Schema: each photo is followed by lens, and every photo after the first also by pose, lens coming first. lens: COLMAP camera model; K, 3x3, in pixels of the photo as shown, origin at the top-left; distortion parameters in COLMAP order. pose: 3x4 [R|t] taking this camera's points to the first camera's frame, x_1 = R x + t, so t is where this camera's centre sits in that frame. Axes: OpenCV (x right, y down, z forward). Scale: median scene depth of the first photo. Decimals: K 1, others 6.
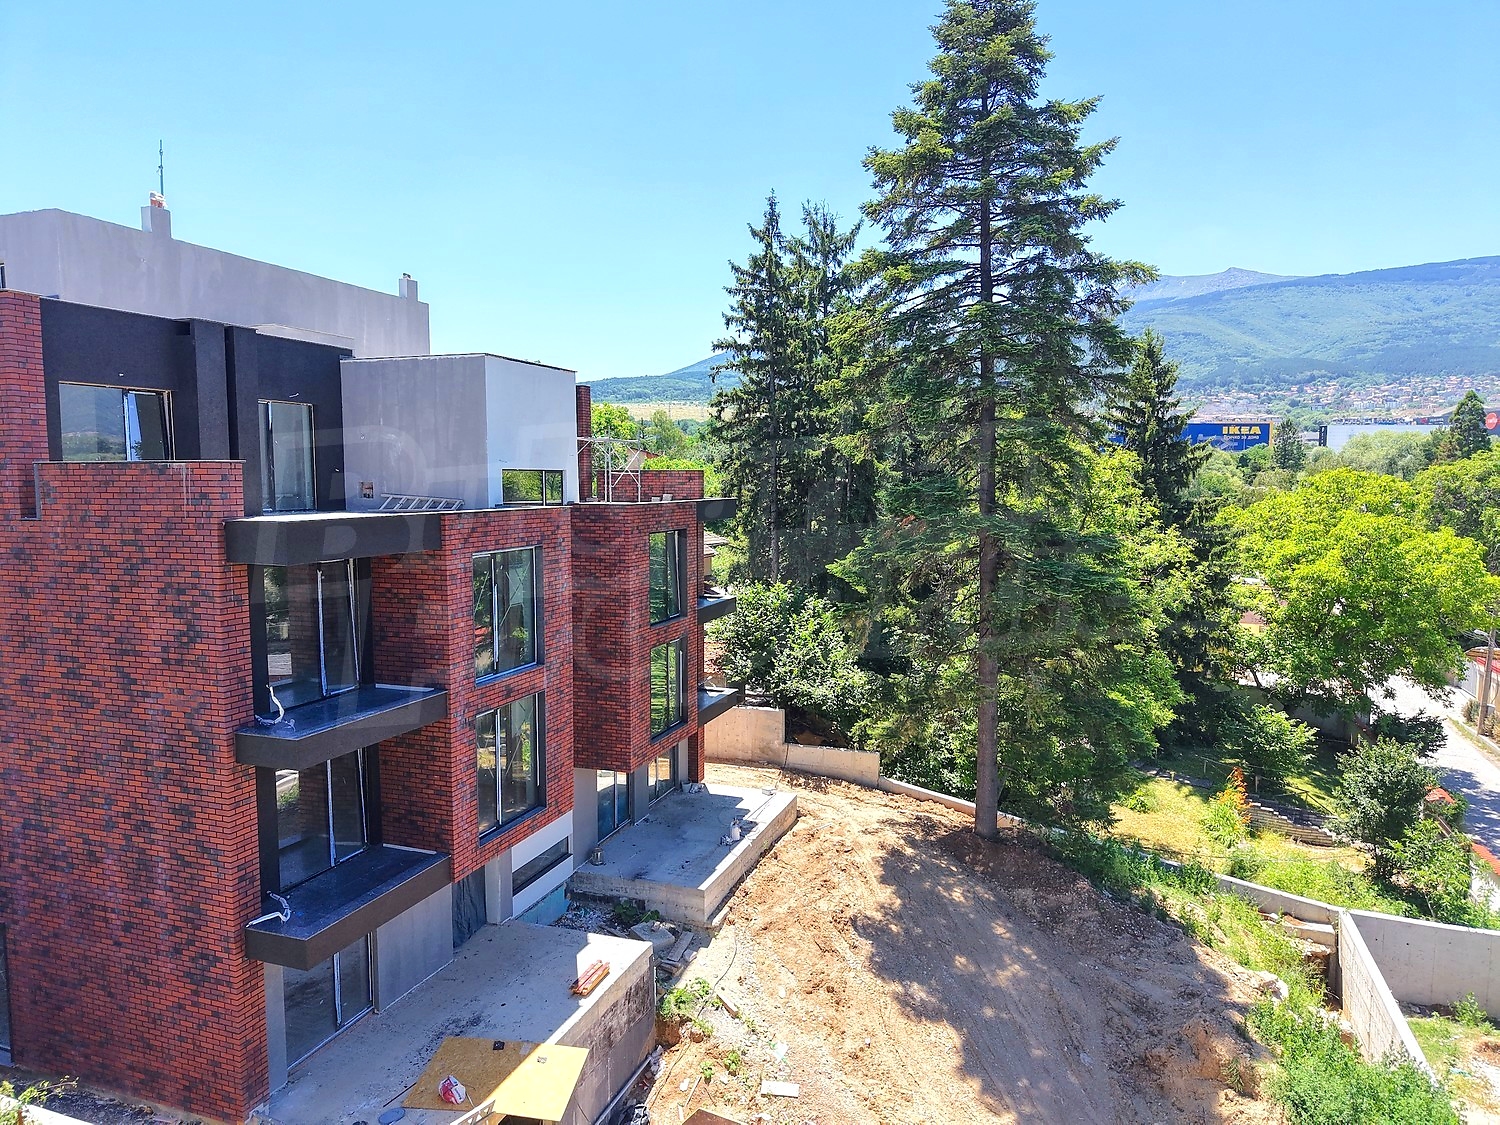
lens RADIAL K [[1003.6, 0, 742.5], [0, 1003.6, 566.1], [0, 0, 1]] dist [0.018736, -0.015236]
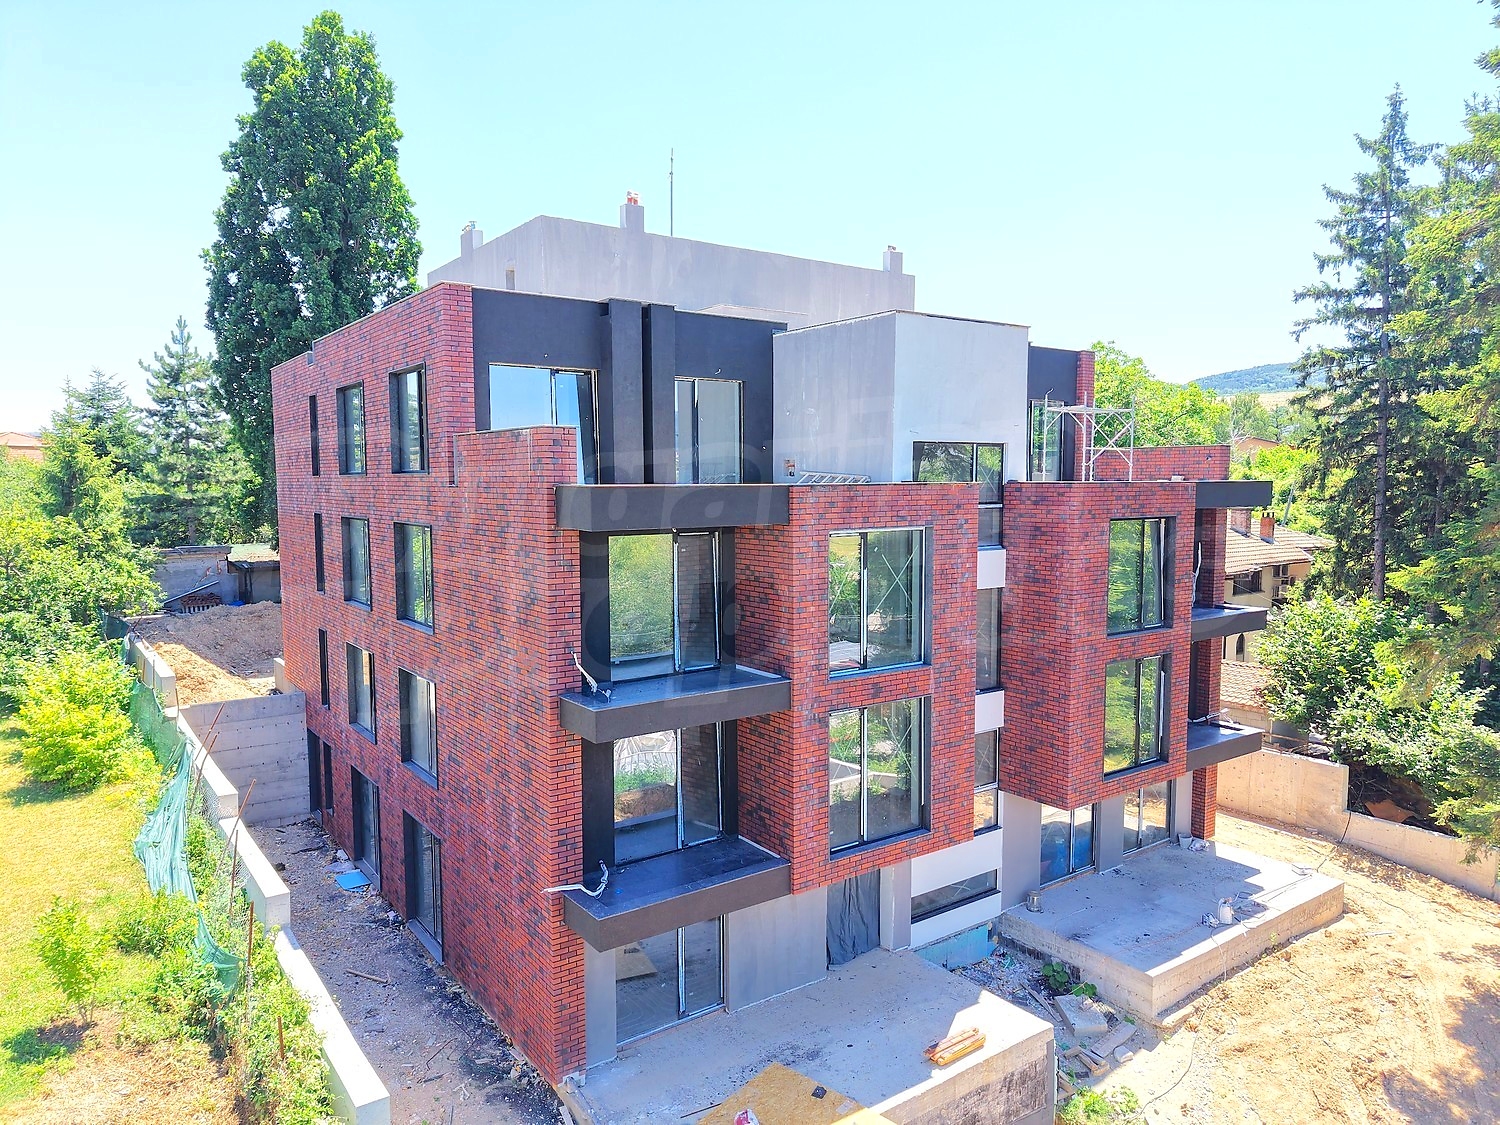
lens RADIAL K [[1003.6, 0, 742.5], [0, 1003.6, 566.1], [0, 0, 1]] dist [0.018736, -0.015236]
pose [[0.824231, 0.047460, -0.564261, 0.122405], [-0.047849, 0.998755, 0.014111, 0.007312], [0.564228, 0.015369, 0.825476, 0.163469]]
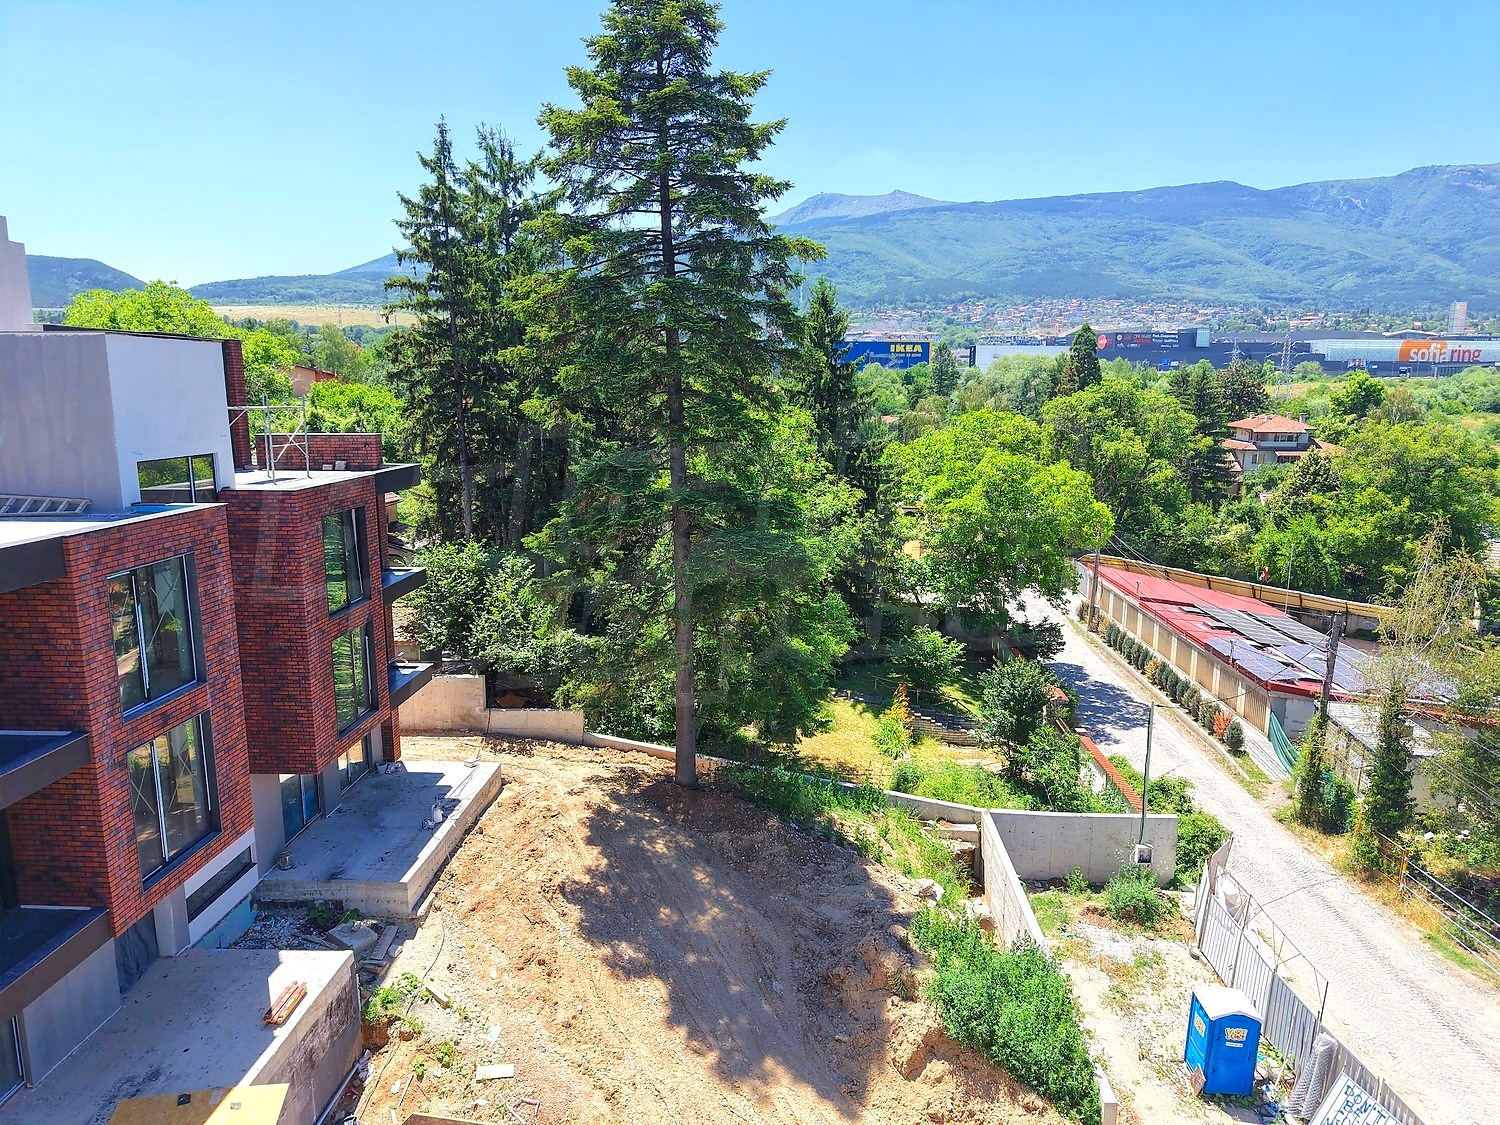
lens RADIAL K [[1003.6, 0, 742.5], [0, 1003.6, 566.1], [0, 0, 1]] dist [0.018736, -0.015236]
pose [[0.955866, -0.052134, 0.289141, 0.006727], [0.026984, 0.995549, 0.090297, -0.062597], [-0.292562, -0.078509, 0.953018, -0.006178]]
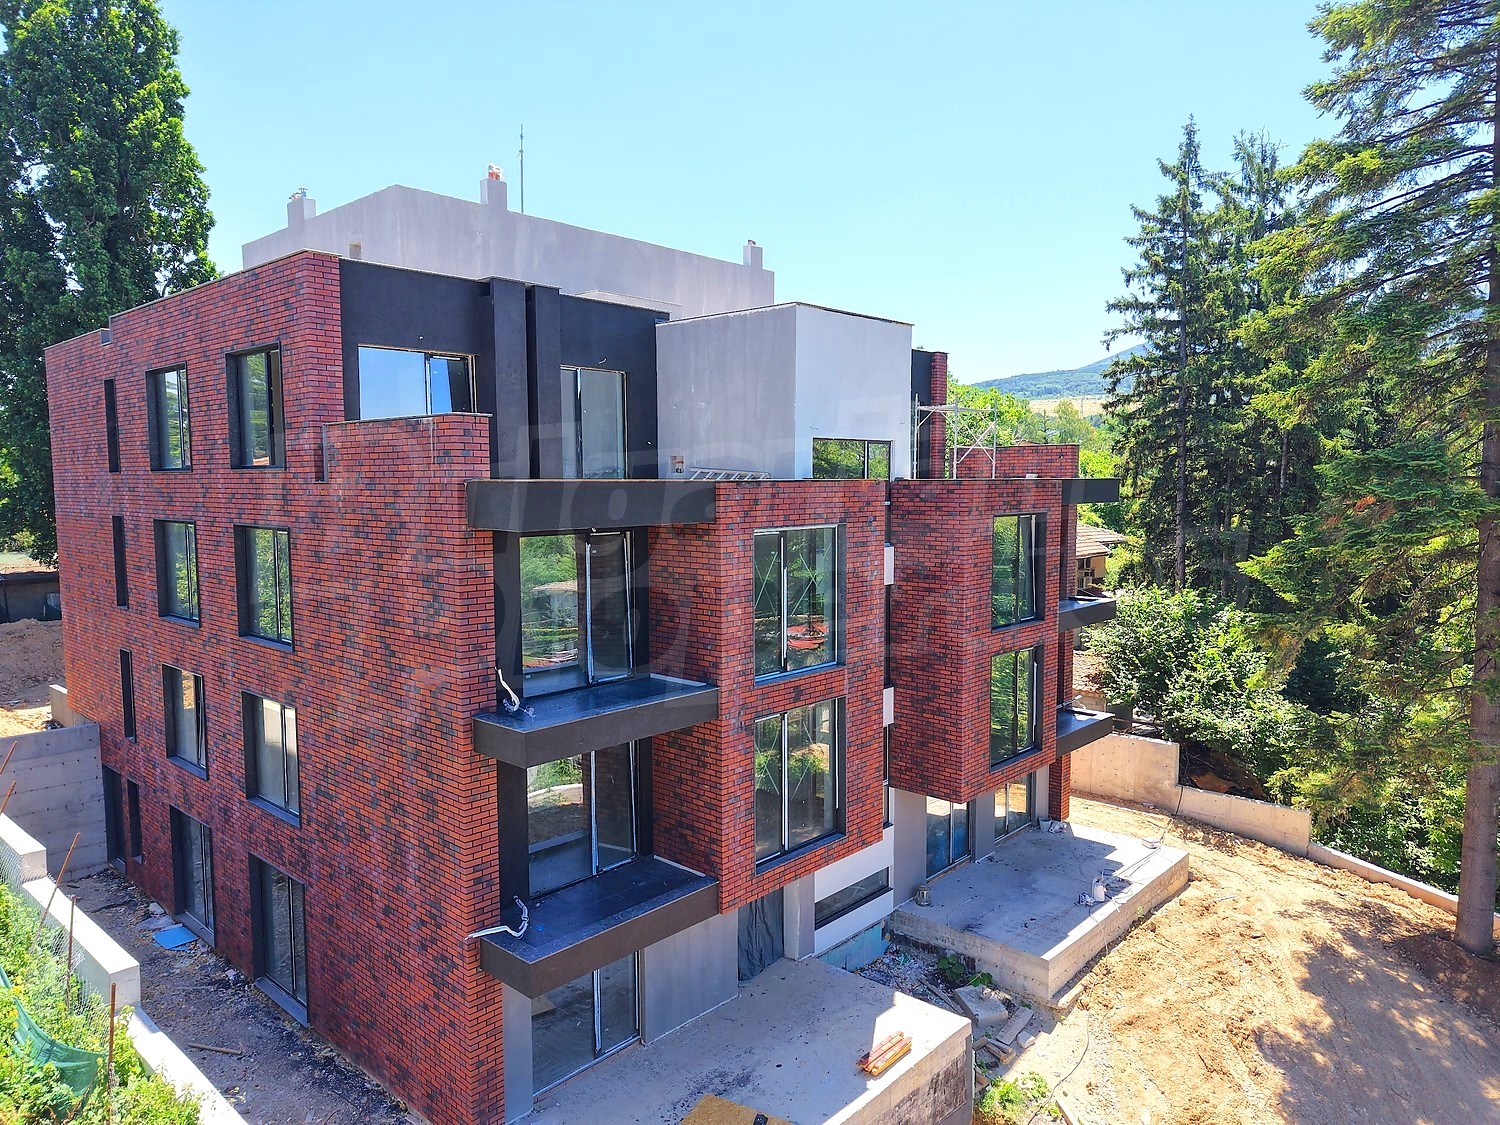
lens RADIAL K [[1003.6, 0, 742.5], [0, 1003.6, 566.1], [0, 0, 1]] dist [0.018736, -0.015236]
pose [[0.922698, 0.031398, -0.384242, 0.034338], [-0.031783, 0.999480, 0.005350, 0.010653], [0.384210, 0.007276, 0.923217, 0.157210]]
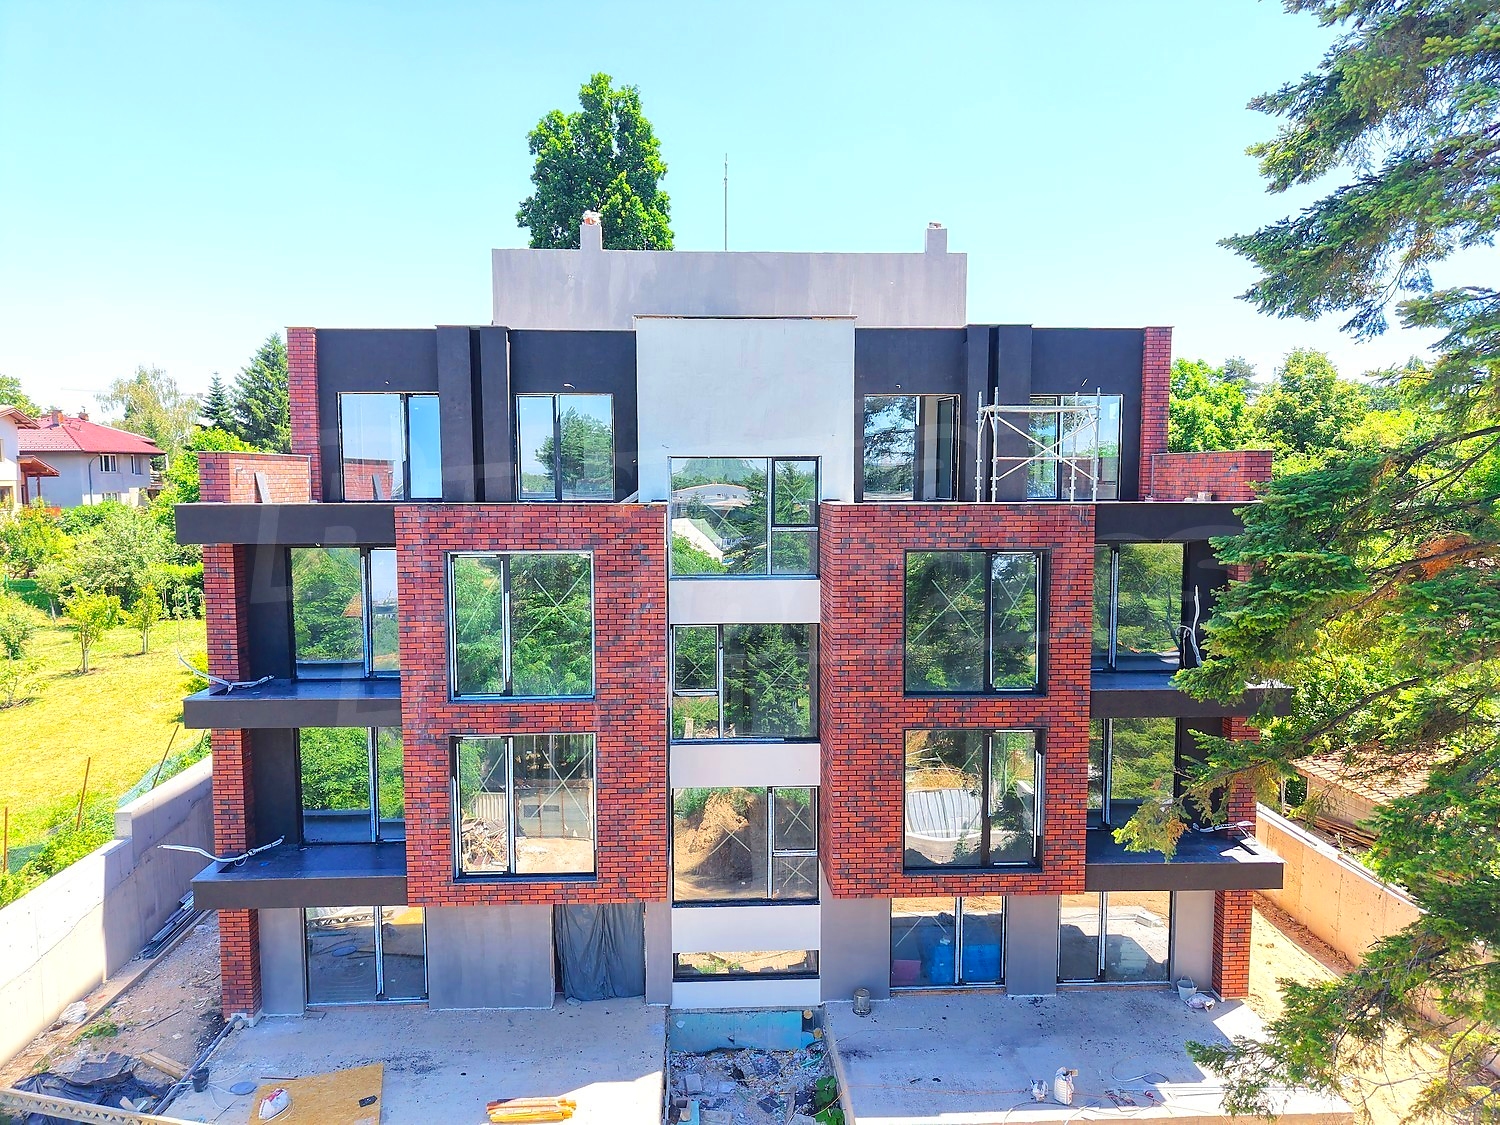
lens RADIAL K [[1001.2, 0, 746.4], [0, 1001.2, 563.3], [0, 0, 1]] dist [0.049469, -0.065631]
pose [[0.380747, 0.081948, -0.921041, 0.470268], [-0.080302, 0.995232, 0.055353, -0.052657], [0.921186, 0.052886, 0.385513, 0.657320]]
